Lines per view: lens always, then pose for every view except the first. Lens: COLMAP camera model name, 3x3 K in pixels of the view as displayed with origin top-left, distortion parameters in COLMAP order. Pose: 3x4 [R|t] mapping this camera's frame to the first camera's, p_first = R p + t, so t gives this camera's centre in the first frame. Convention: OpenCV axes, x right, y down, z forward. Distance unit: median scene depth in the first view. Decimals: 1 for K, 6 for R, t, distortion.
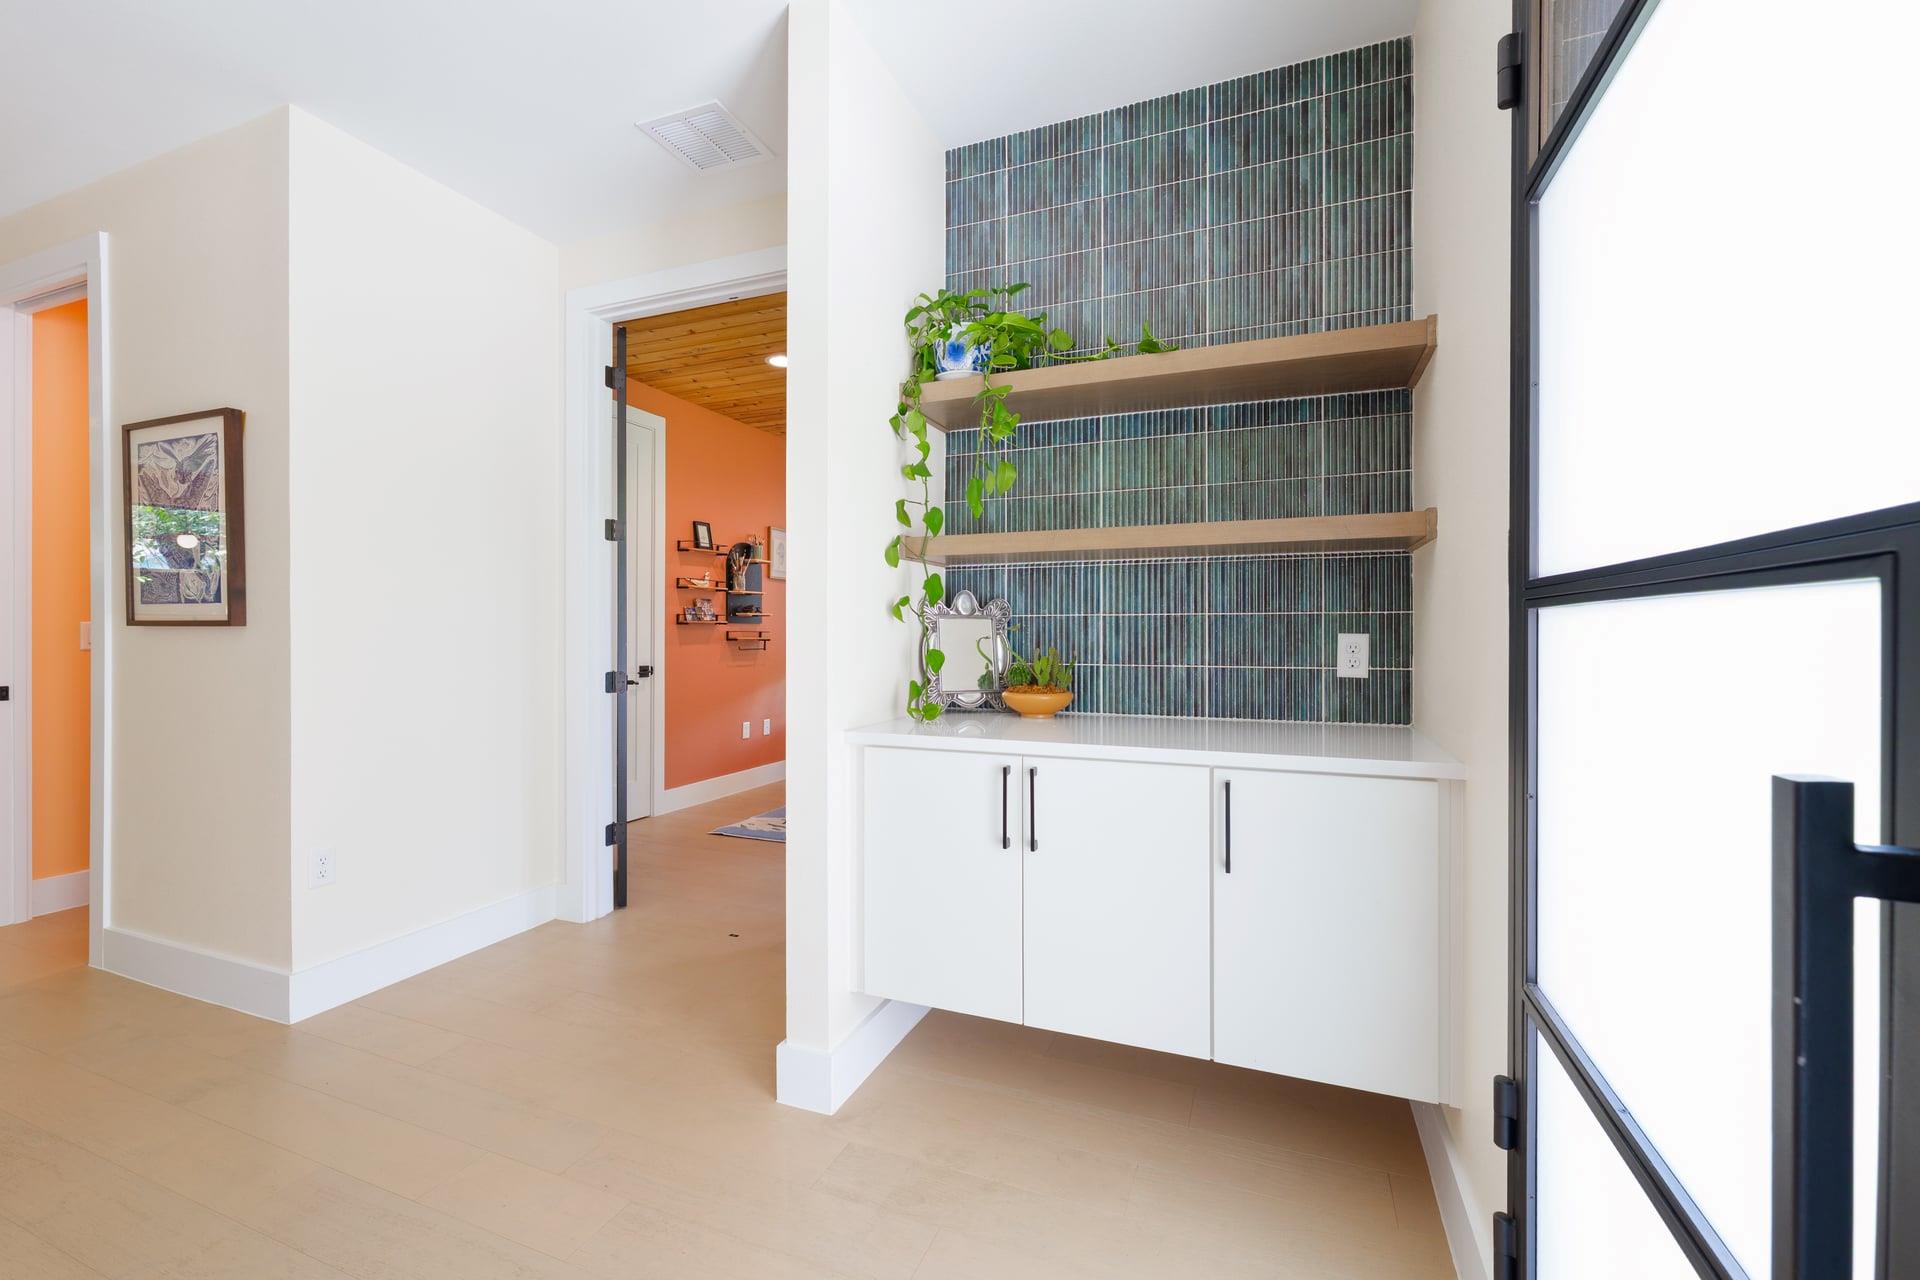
lens RADIAL K [[788.1, 0, 967.4], [0, 788.1, 637.4], [0, 0, 1]] dist [0.006127, -0.002050]
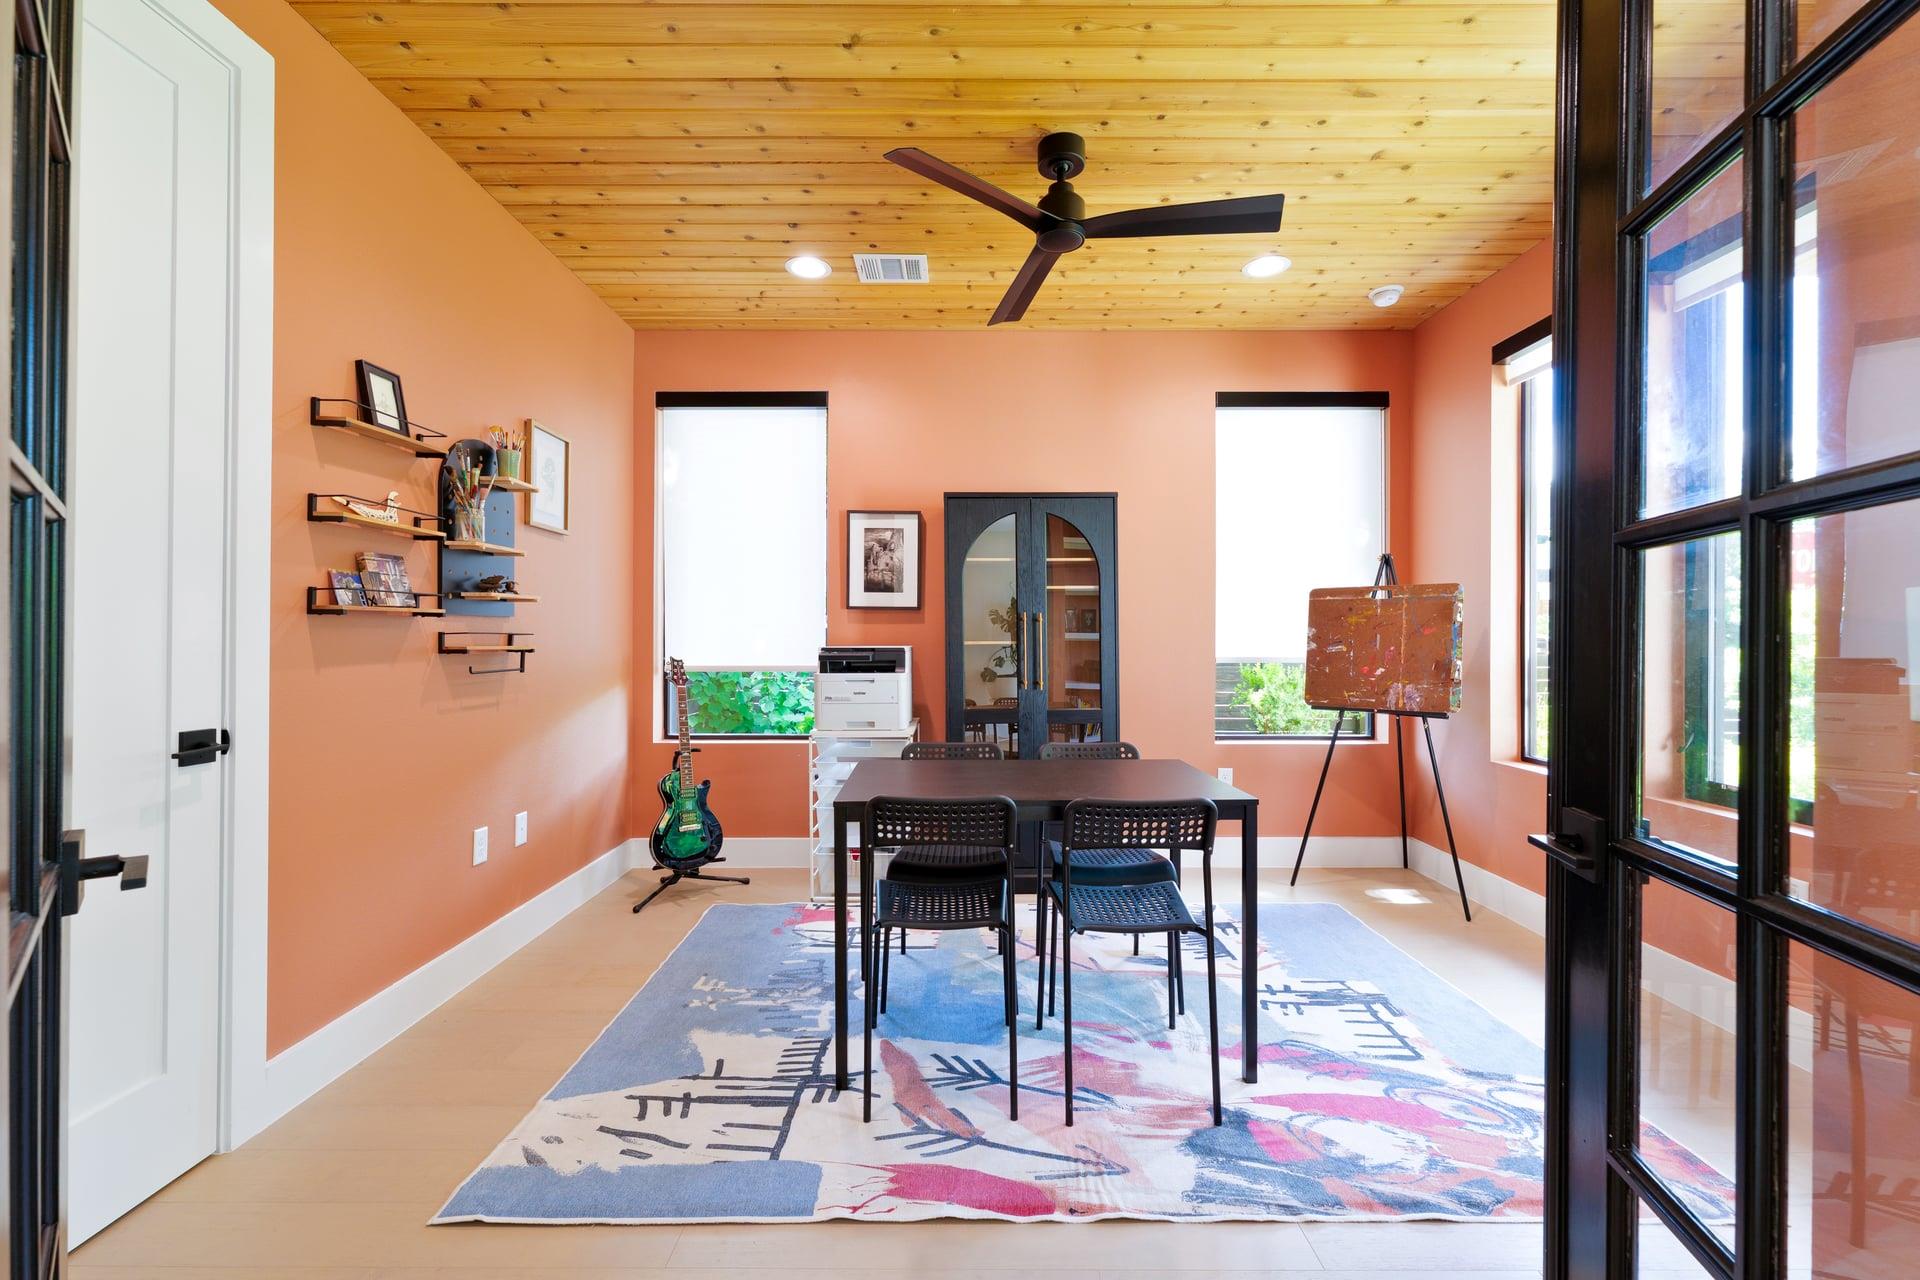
lens RADIAL K [[788.1, 0, 953.1], [0, 788.1, 638.1], [0, 0, 1]] dist [0.006127, -0.002050]
pose [[0.933312, 0.004275, 0.359042, -0.197716], [-0.003285, 0.999989, -0.003368, -0.003890], [-0.359053, 0.001964, 0.933315, 0.489603]]
